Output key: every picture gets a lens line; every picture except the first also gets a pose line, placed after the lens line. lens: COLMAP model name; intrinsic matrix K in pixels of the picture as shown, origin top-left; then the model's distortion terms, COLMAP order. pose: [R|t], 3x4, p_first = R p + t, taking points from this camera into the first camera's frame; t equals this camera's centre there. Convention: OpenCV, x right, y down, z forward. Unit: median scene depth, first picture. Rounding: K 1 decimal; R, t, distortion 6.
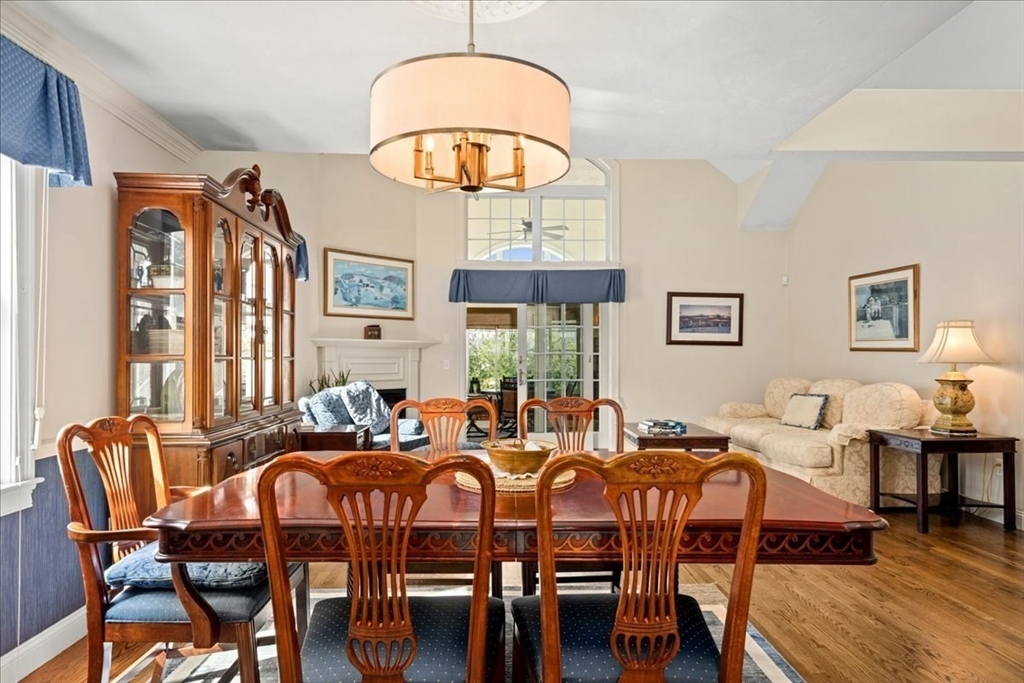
lens RADIAL K [[598.7, 0, 509.2], [0, 598.7, 351.8], [0, 0, 1]] dist [0.005647, 0.000665]
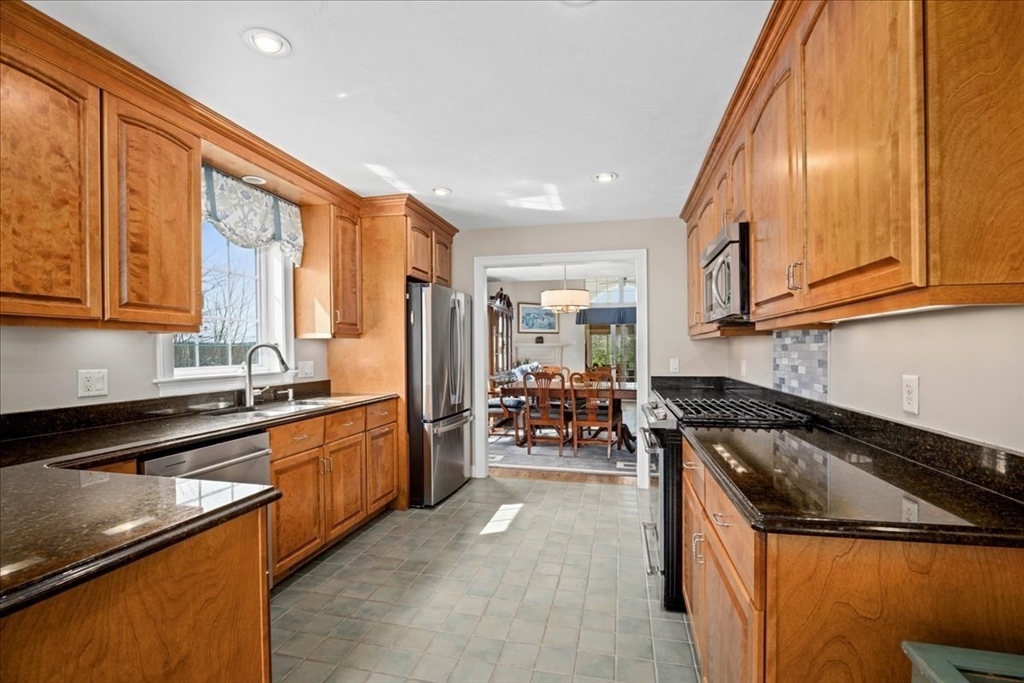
lens RADIAL K [[466.0, 0, 517.2], [0, 466.0, 355.3], [0, 0, 1]] dist [-0.016276, 0.000761]
pose [[0.966556, -0.003280, -0.256435, 0.124396], [0.008615, 0.999769, 0.019682, -0.012443], [0.256311, -0.021233, 0.966361, -0.643765]]
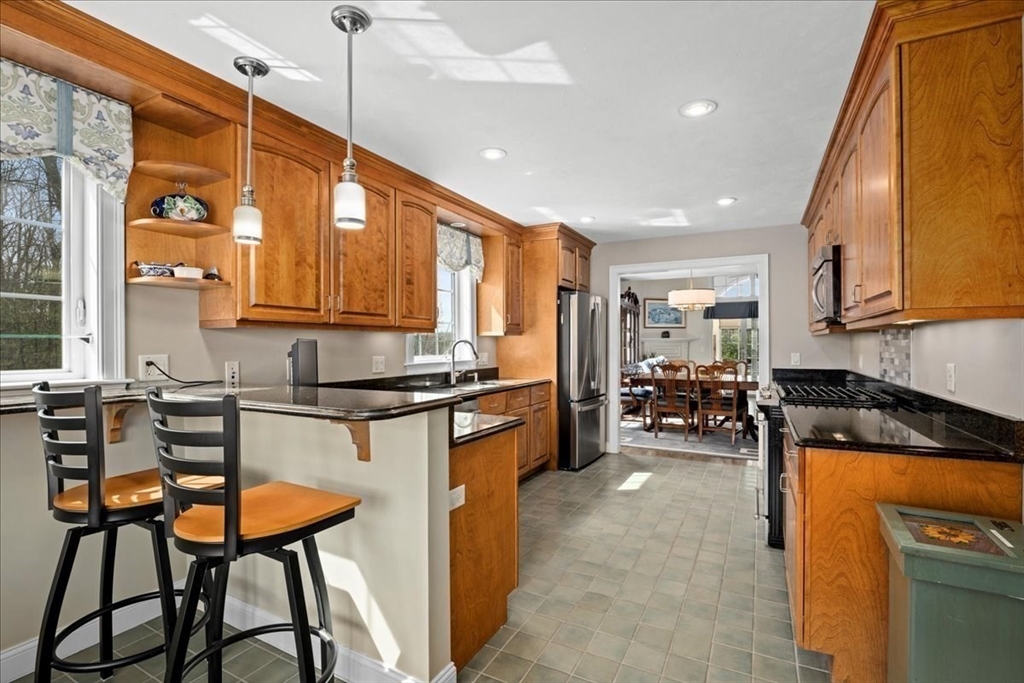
lens RADIAL K [[466.0, 0, 516.8], [0, 466.0, 349.5], [0, 0, 1]] dist [-0.016276, 0.000761]
pose [[0.868166, 0.001233, -0.496272, 0.149769], [0.008688, 0.999806, 0.017684, -0.014236], [0.496198, -0.019664, 0.867987, -0.778325]]
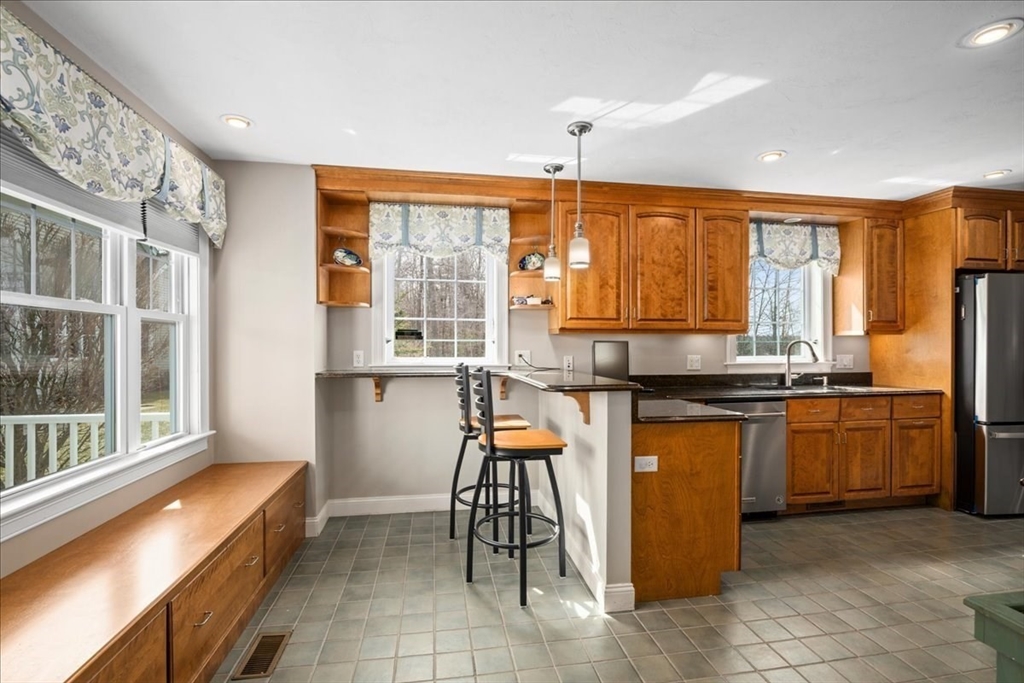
lens RADIAL K [[470.5, 0, 518.2], [0, 470.5, 350.8], [0, 0, 1]] dist [-0.011873, 0.000013]
pose [[0.147064, 0.011305, -0.989062, 0.304945], [0.008231, 0.999886, 0.012652, -0.013938], [0.989093, -0.010001, 0.146955, -0.715674]]
